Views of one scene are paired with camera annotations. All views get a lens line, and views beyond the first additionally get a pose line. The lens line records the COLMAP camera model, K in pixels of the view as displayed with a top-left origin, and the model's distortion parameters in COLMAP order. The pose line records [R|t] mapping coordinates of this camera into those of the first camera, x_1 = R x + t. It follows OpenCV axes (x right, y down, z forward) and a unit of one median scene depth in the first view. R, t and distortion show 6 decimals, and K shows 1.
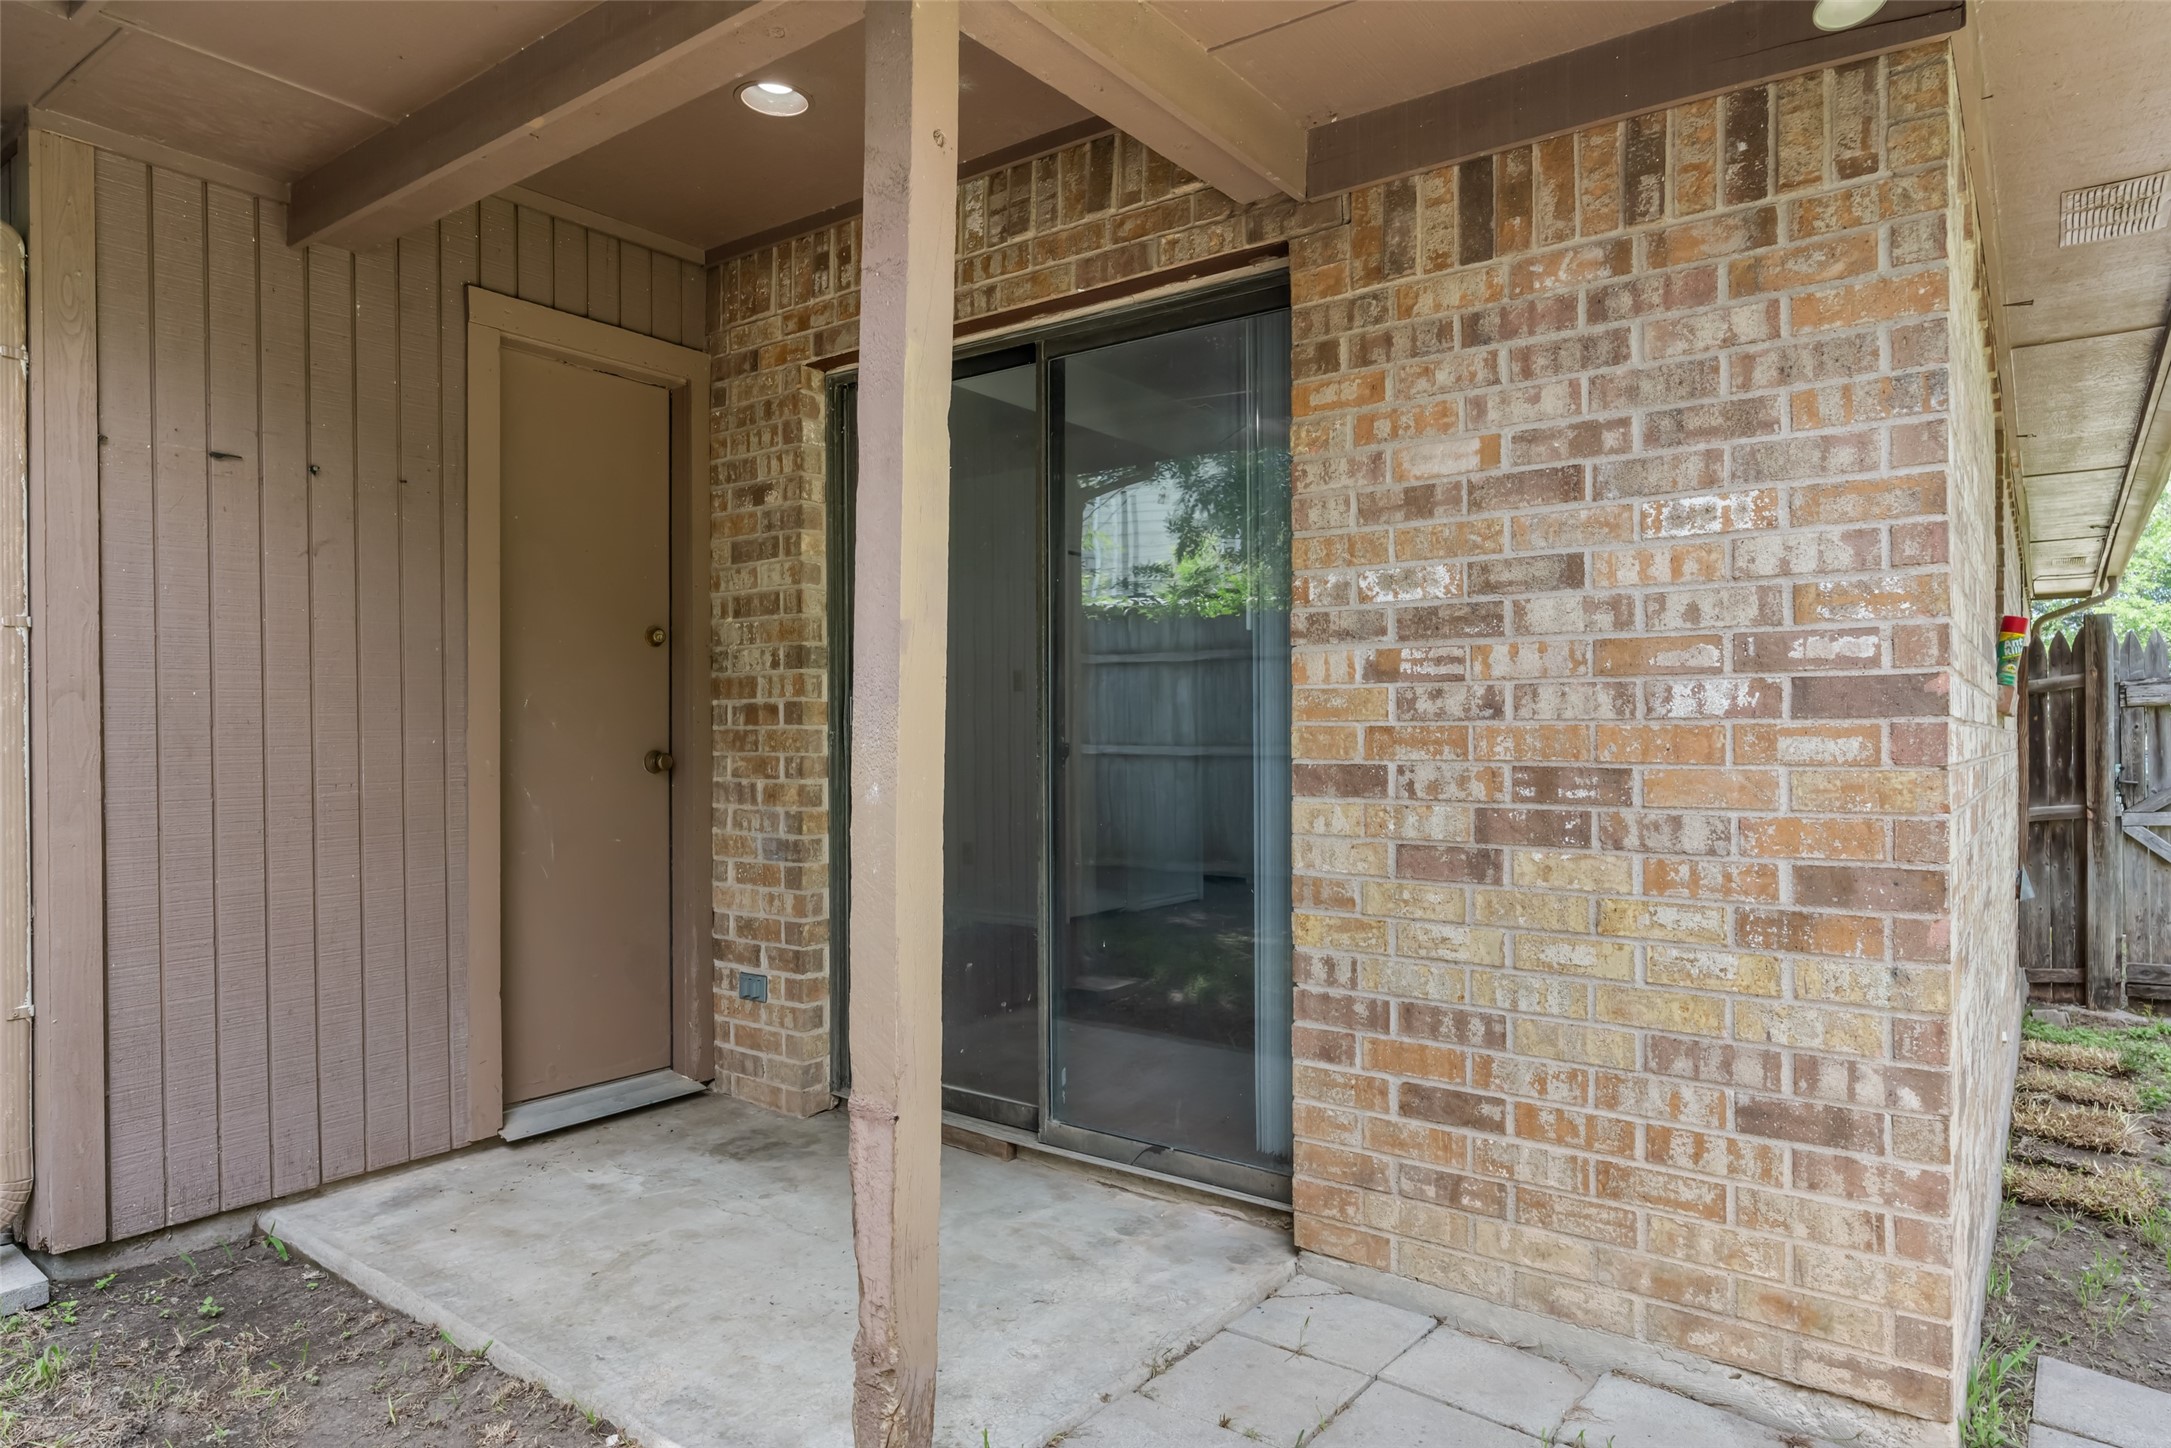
lens RADIAL K [[1299.7, 0, 1084.9], [0, 1299.7, 738.8], [0, 0, 1]] dist [-0.005165, 0.004888]
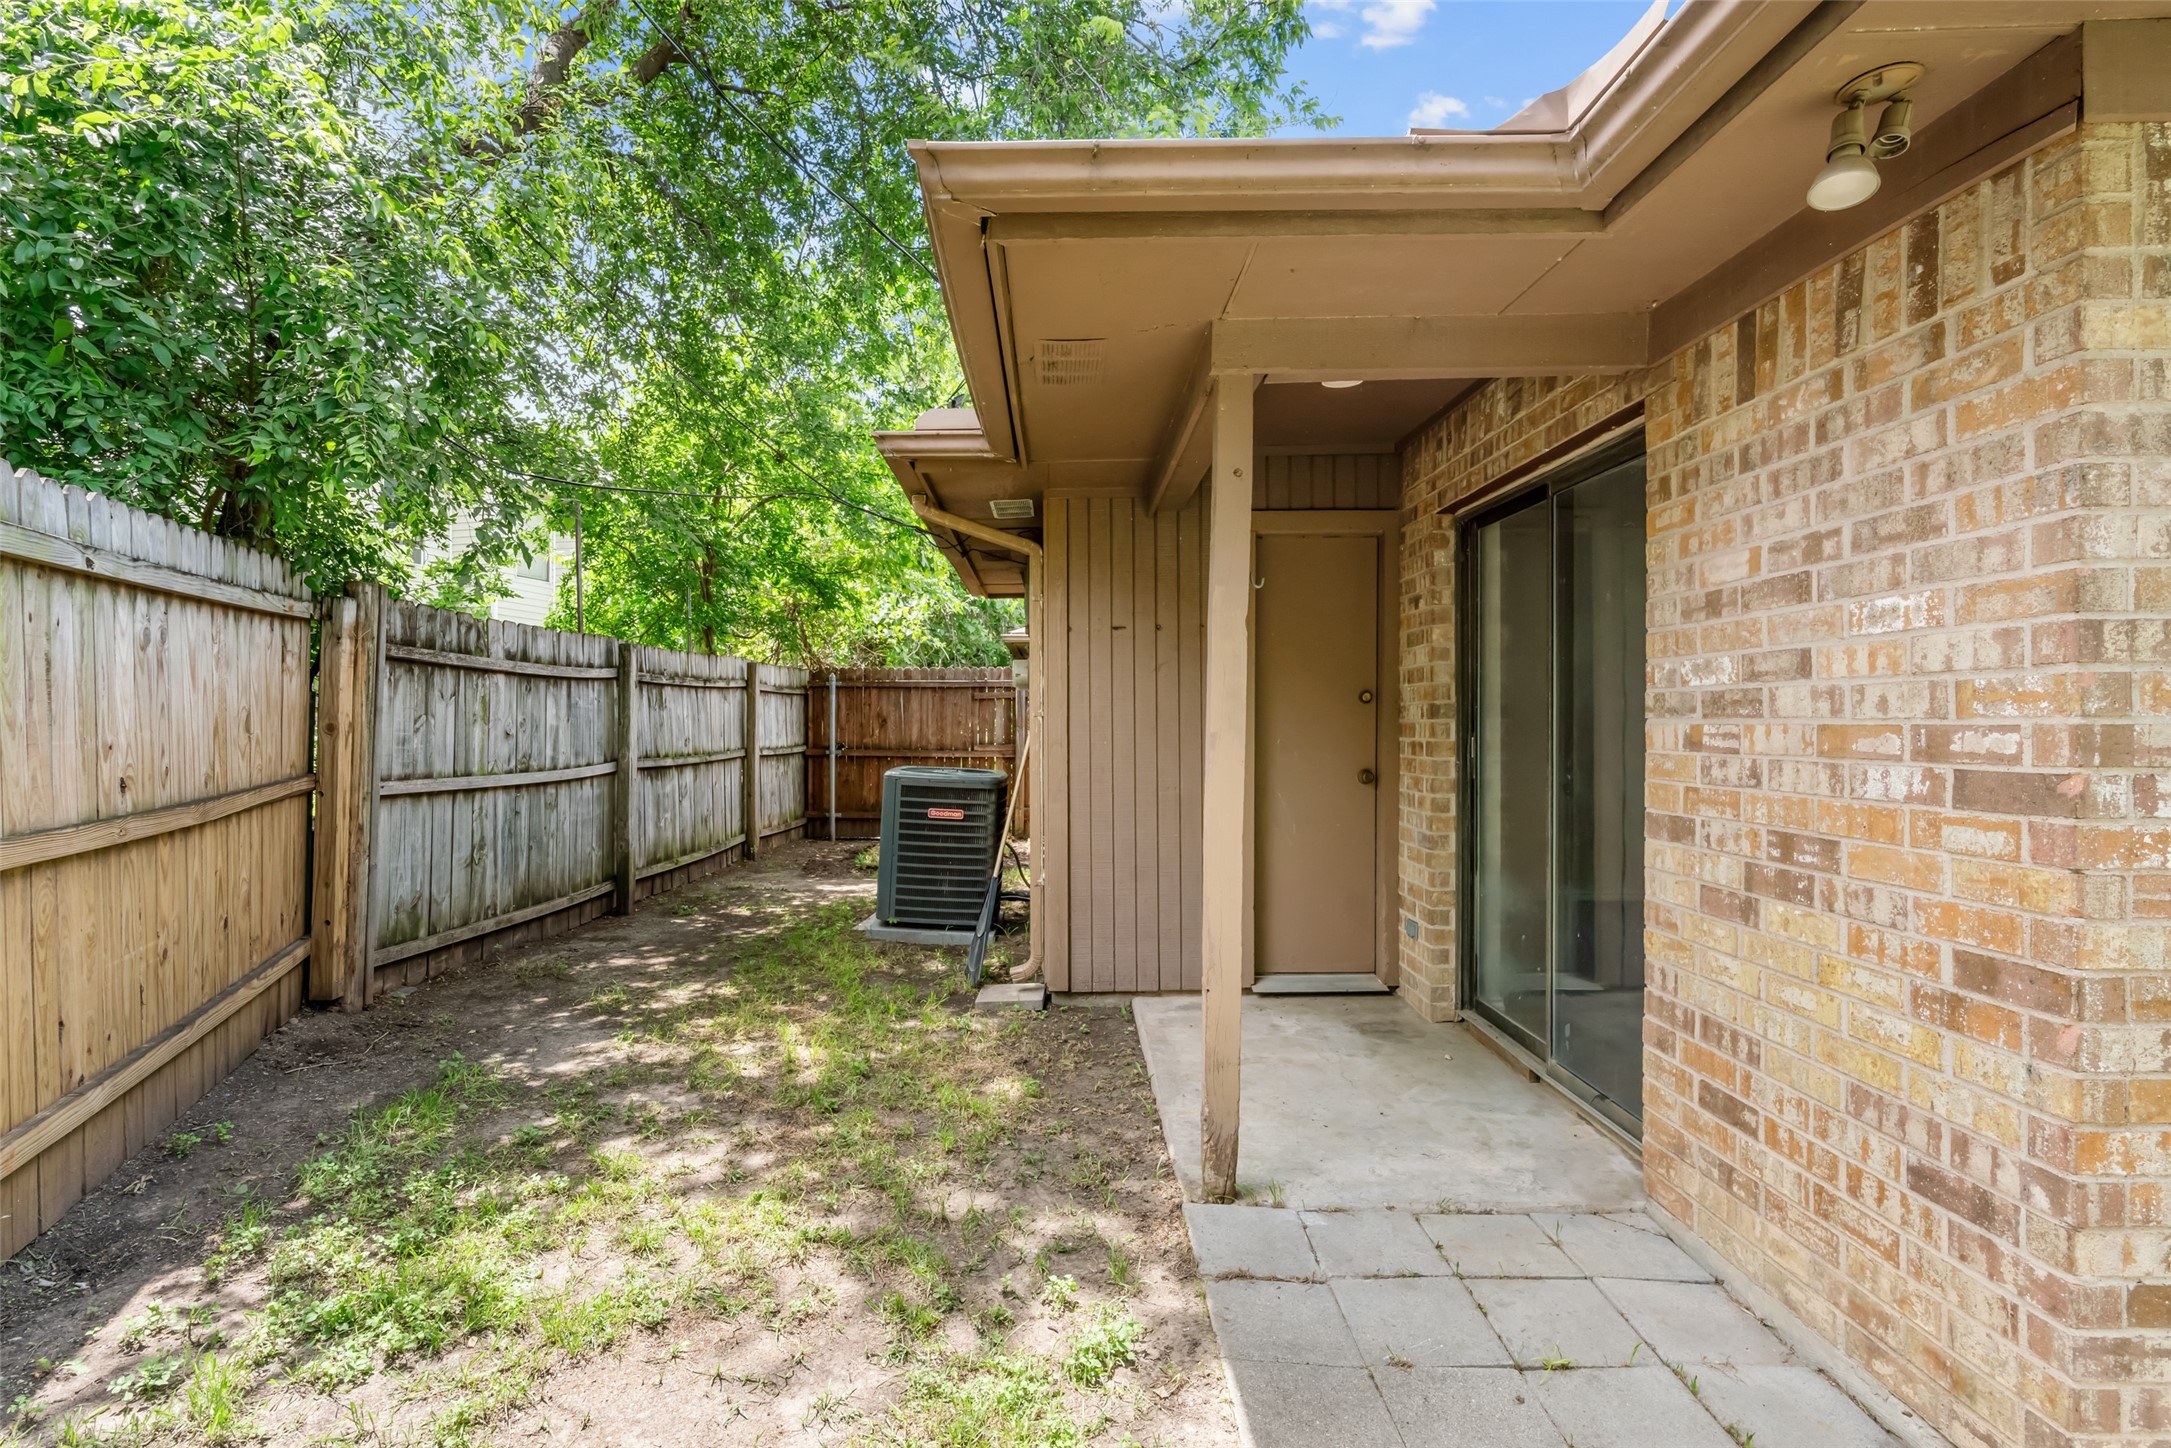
lens RADIAL K [[1038.1, 0, 1049.9], [0, 1038.1, 710.2], [0, 0, 1]] dist [-0.013253, 0.003559]
pose [[0.587263, -0.010856, -0.809323, 0.706655], [0.005824, 0.999941, -0.009186, -0.081995], [0.809375, 0.000681, 0.587291, -0.072242]]
